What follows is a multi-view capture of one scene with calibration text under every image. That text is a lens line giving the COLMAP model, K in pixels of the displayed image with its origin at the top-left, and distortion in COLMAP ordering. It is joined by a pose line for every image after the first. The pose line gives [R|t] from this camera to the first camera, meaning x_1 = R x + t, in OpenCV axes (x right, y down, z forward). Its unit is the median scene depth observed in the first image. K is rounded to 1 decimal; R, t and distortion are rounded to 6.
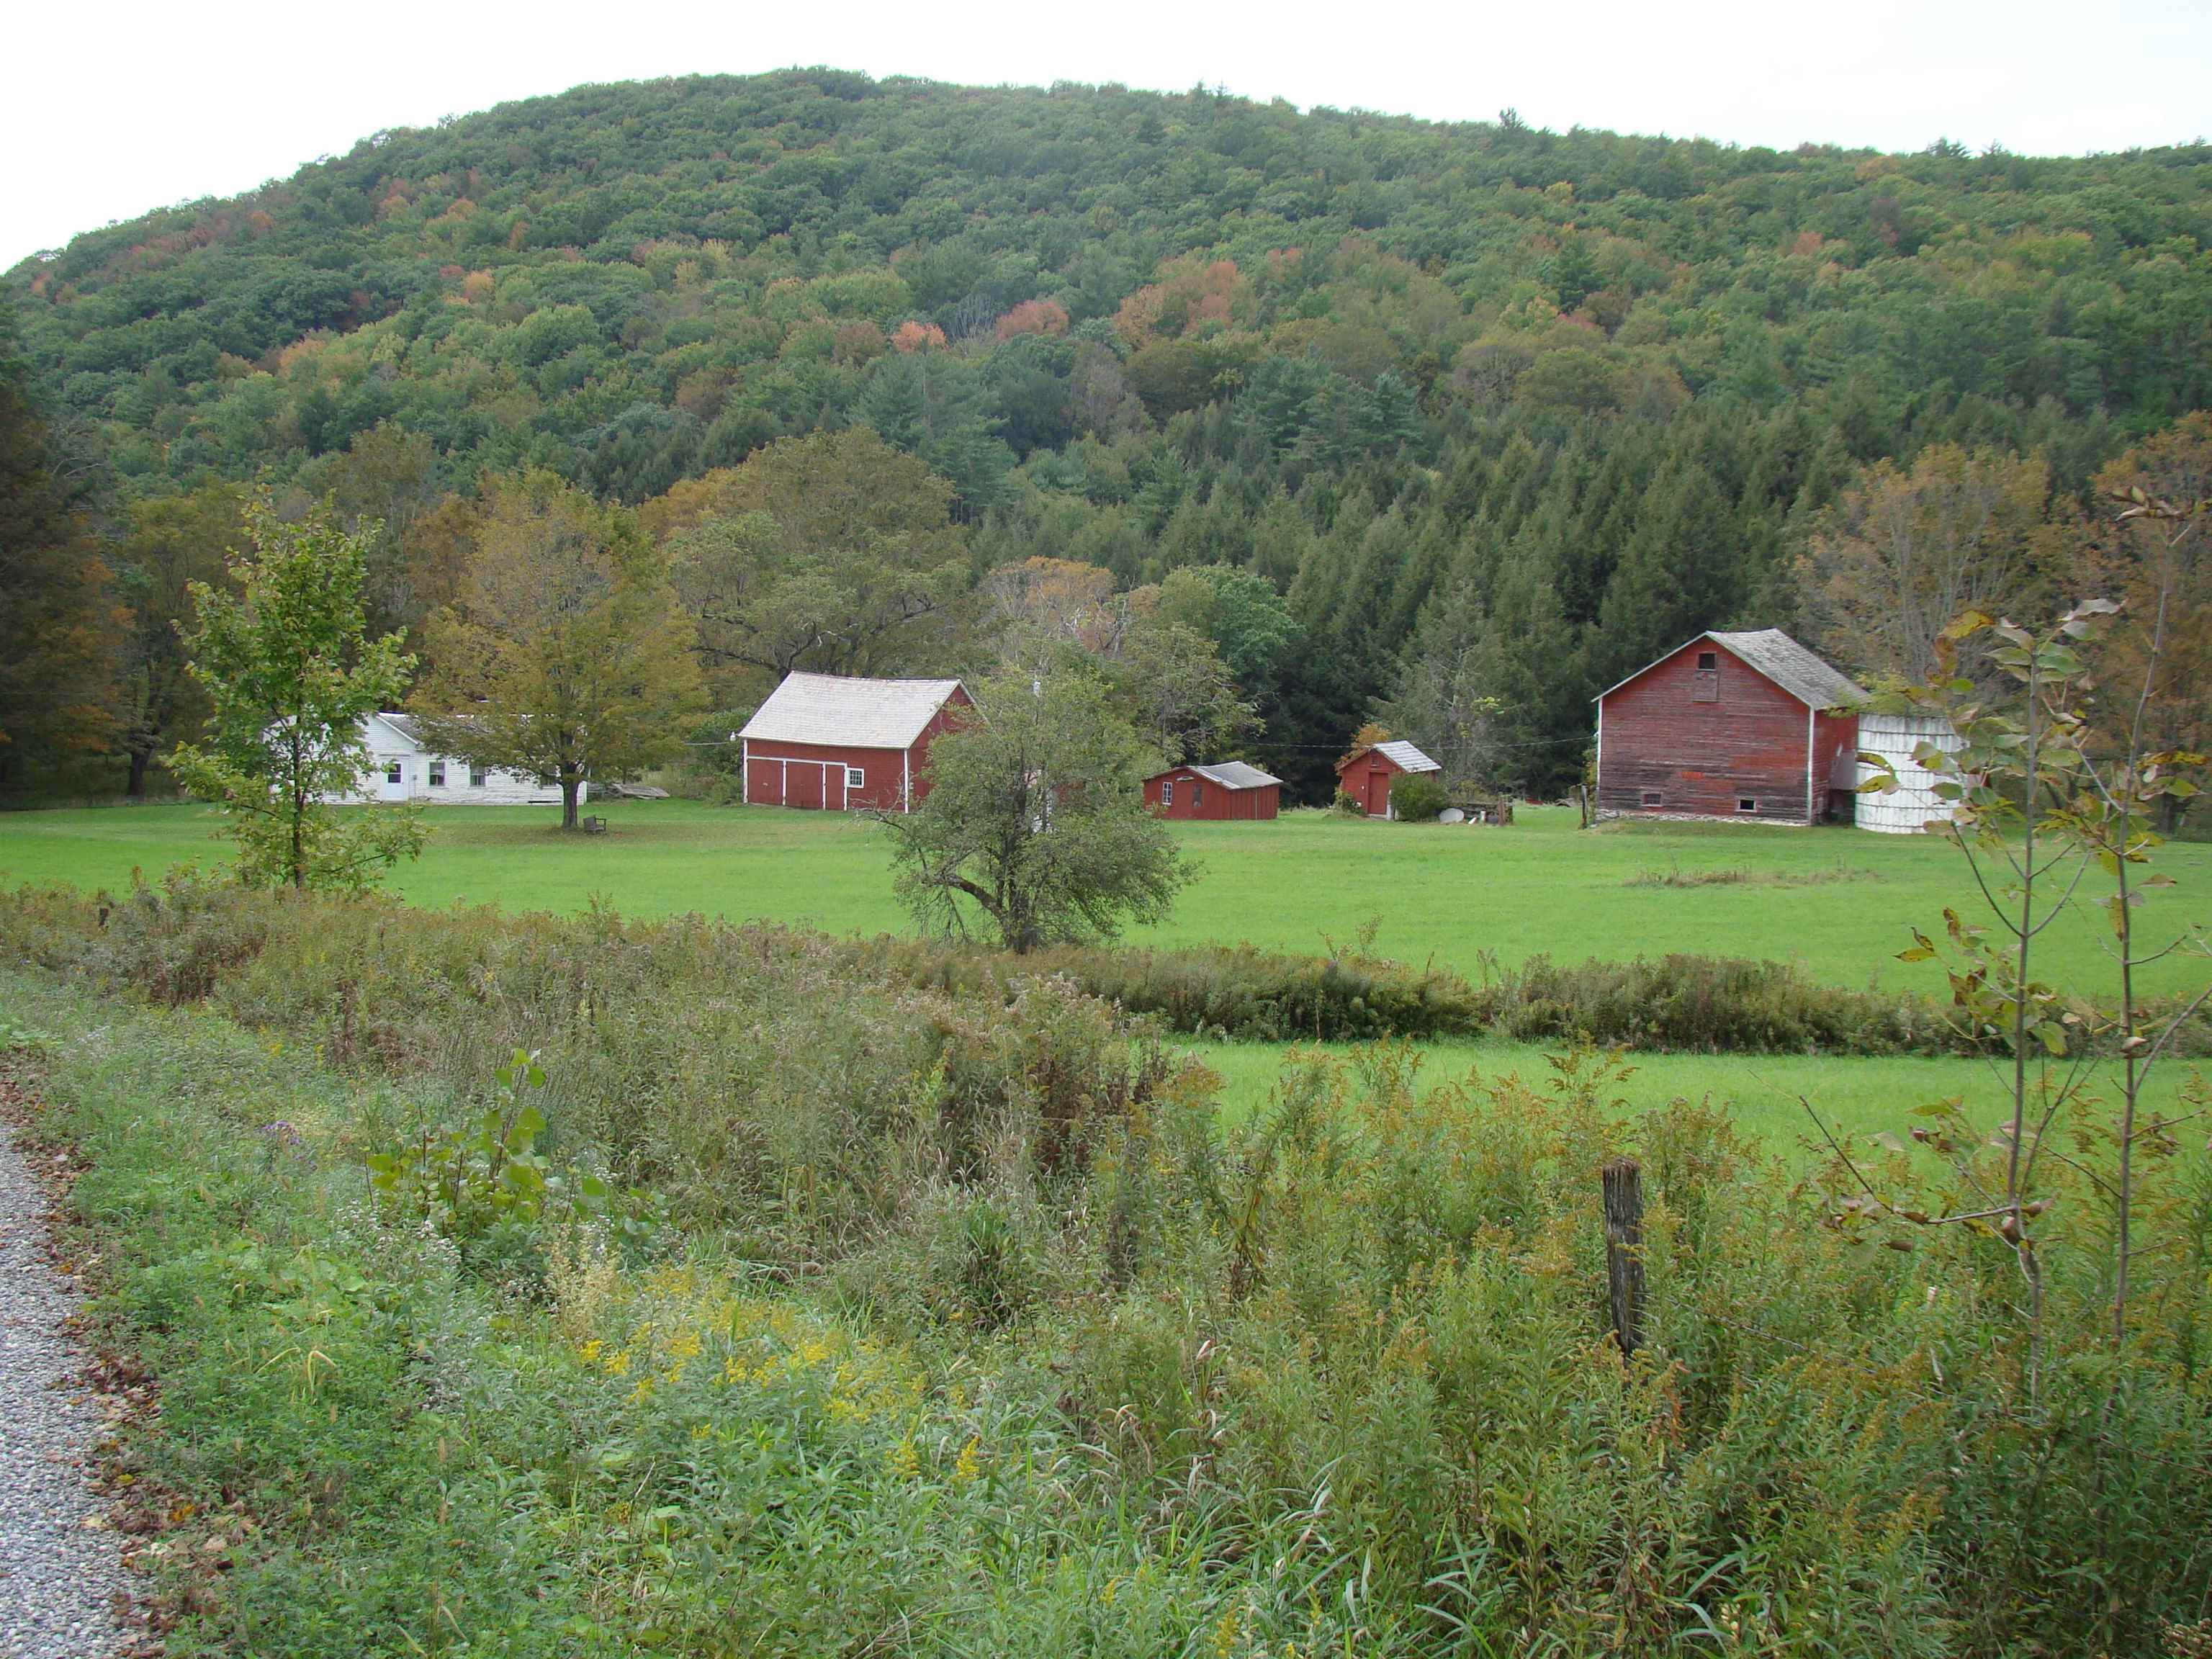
lens RADIAL K [[2743.3, 0, 1097.5], [0, 2743.3, 836.2], [0, 0, 1]] dist [-0.005885, 0.000000]
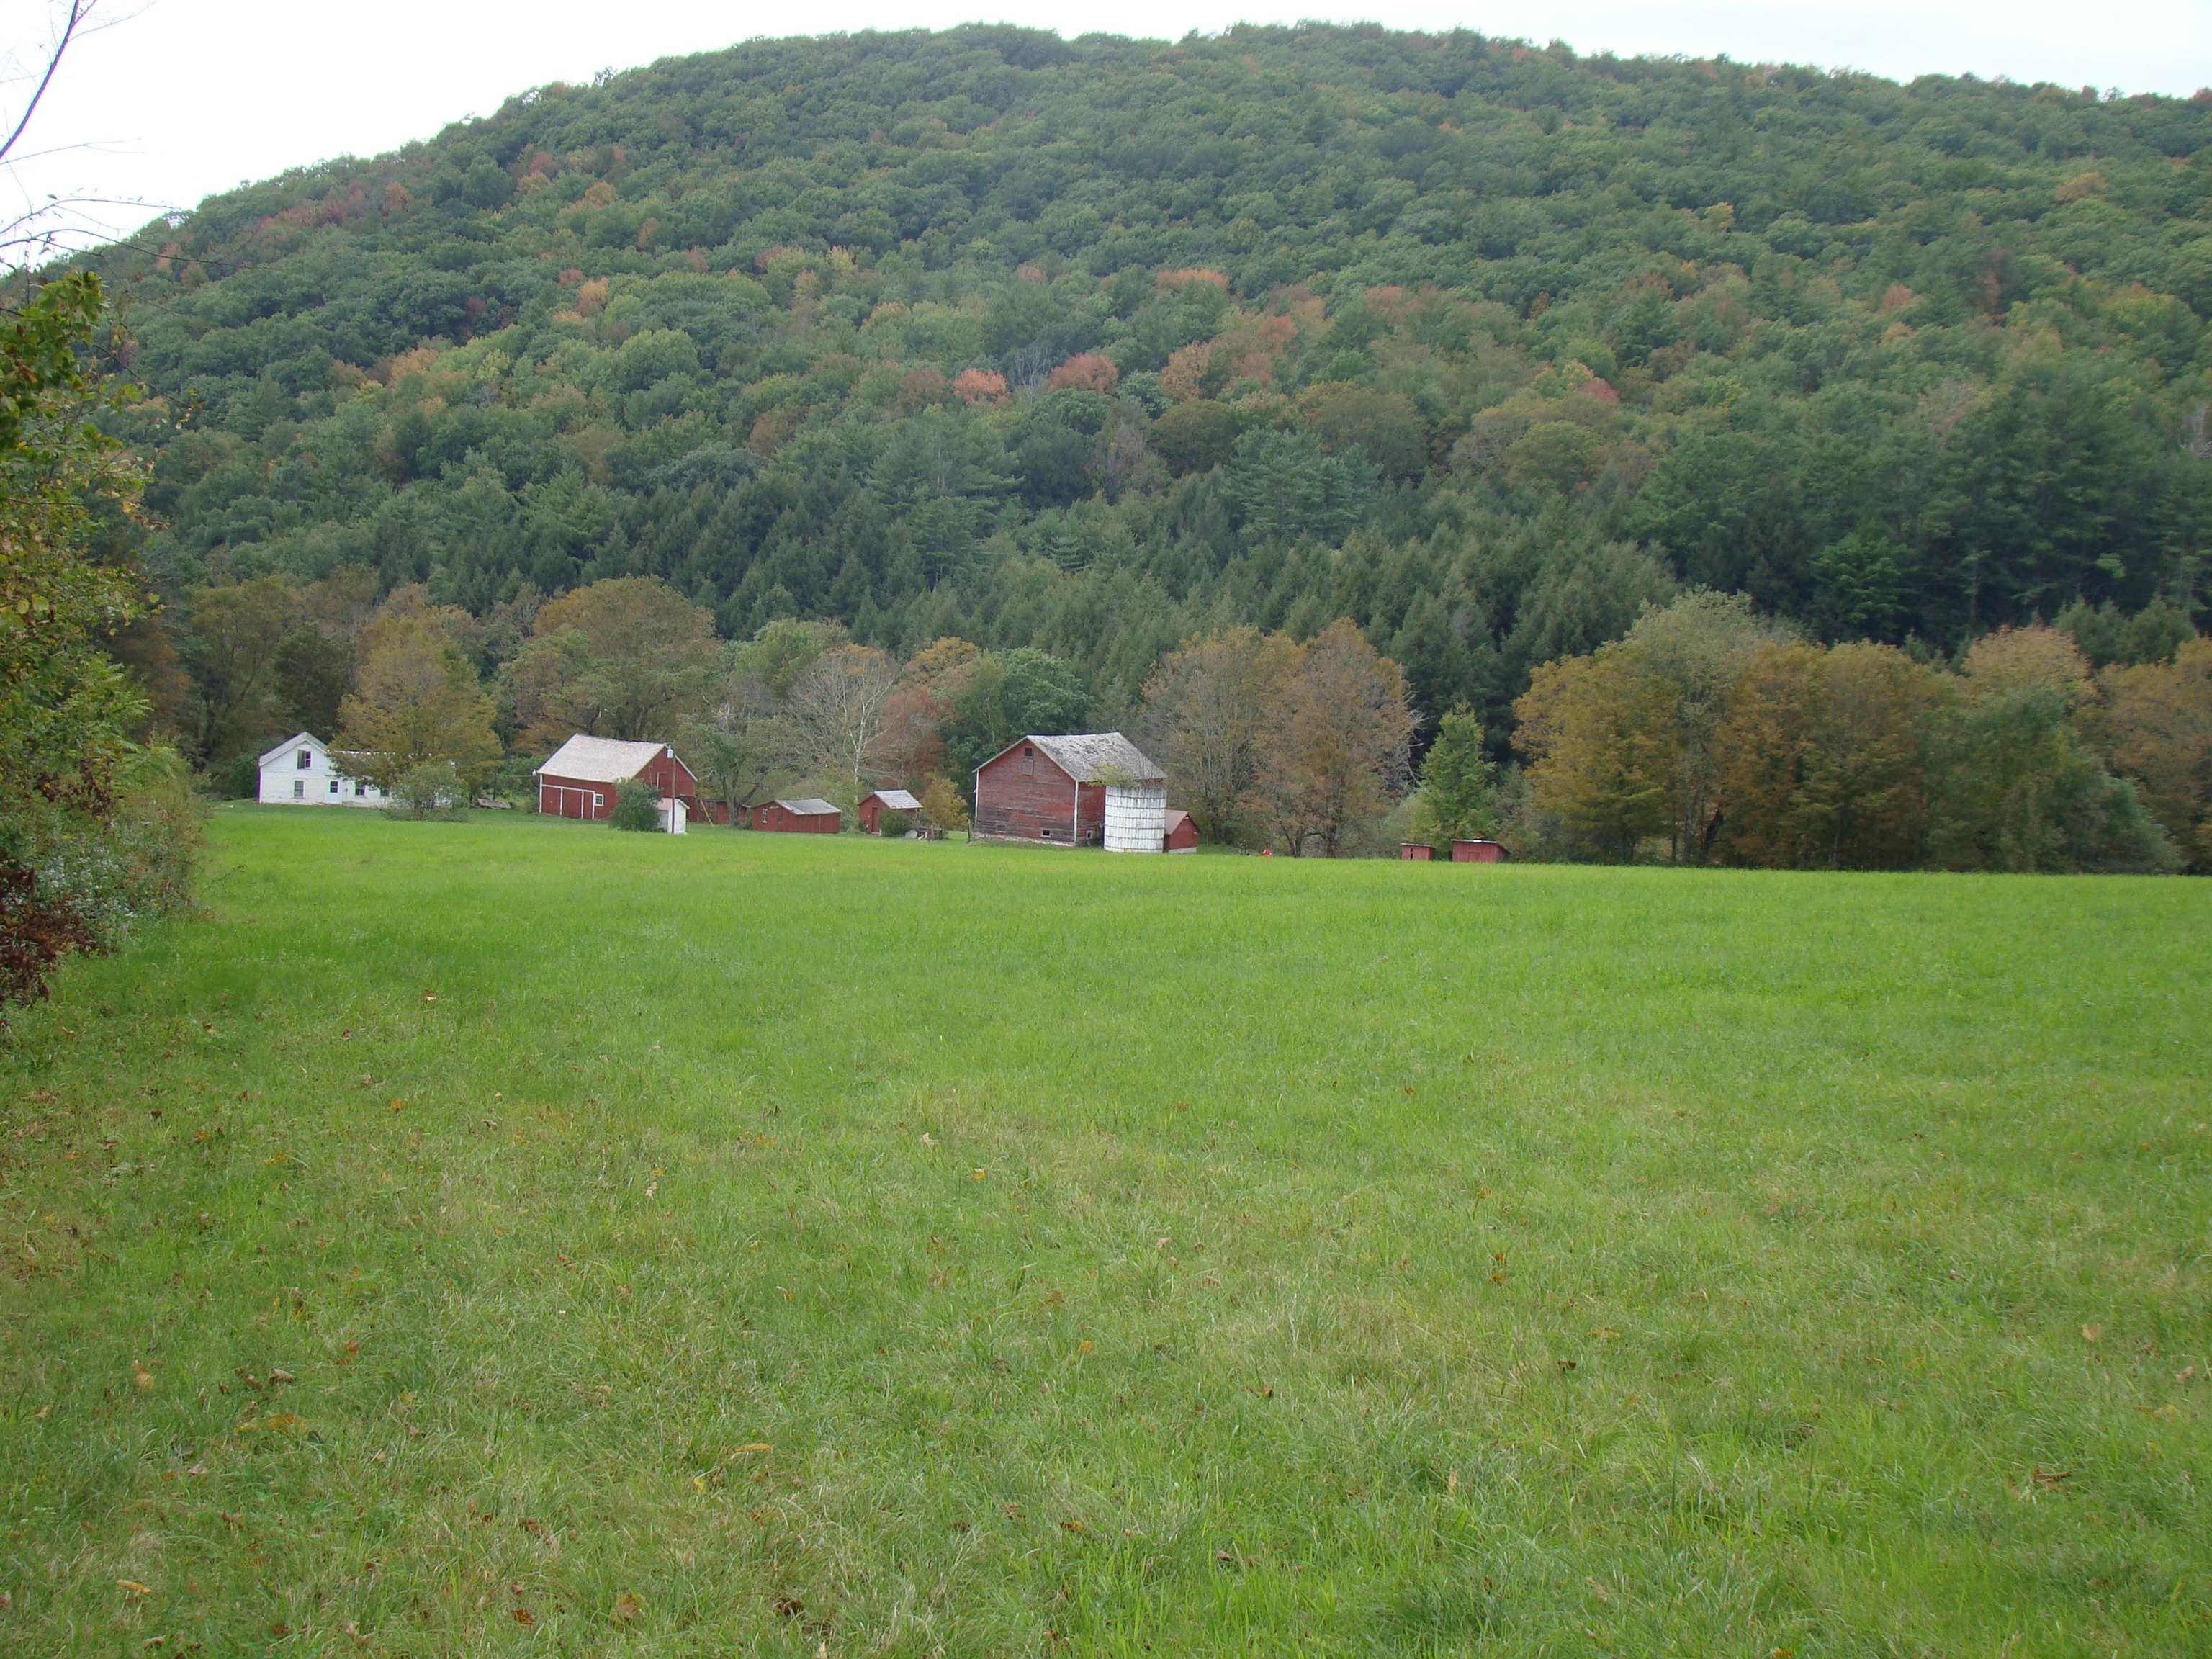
lens RADIAL K [[3984.2, 0, 1092.4], [0, 3984.2, 841.7], [0, 0, 1]] dist [0.158319, 0.000000]
pose [[0.989459, 0.039116, -0.139428, 0.166088], [-0.041353, 0.999058, -0.013181, 0.007103], [0.138781, 0.018808, 0.990145, -0.411997]]
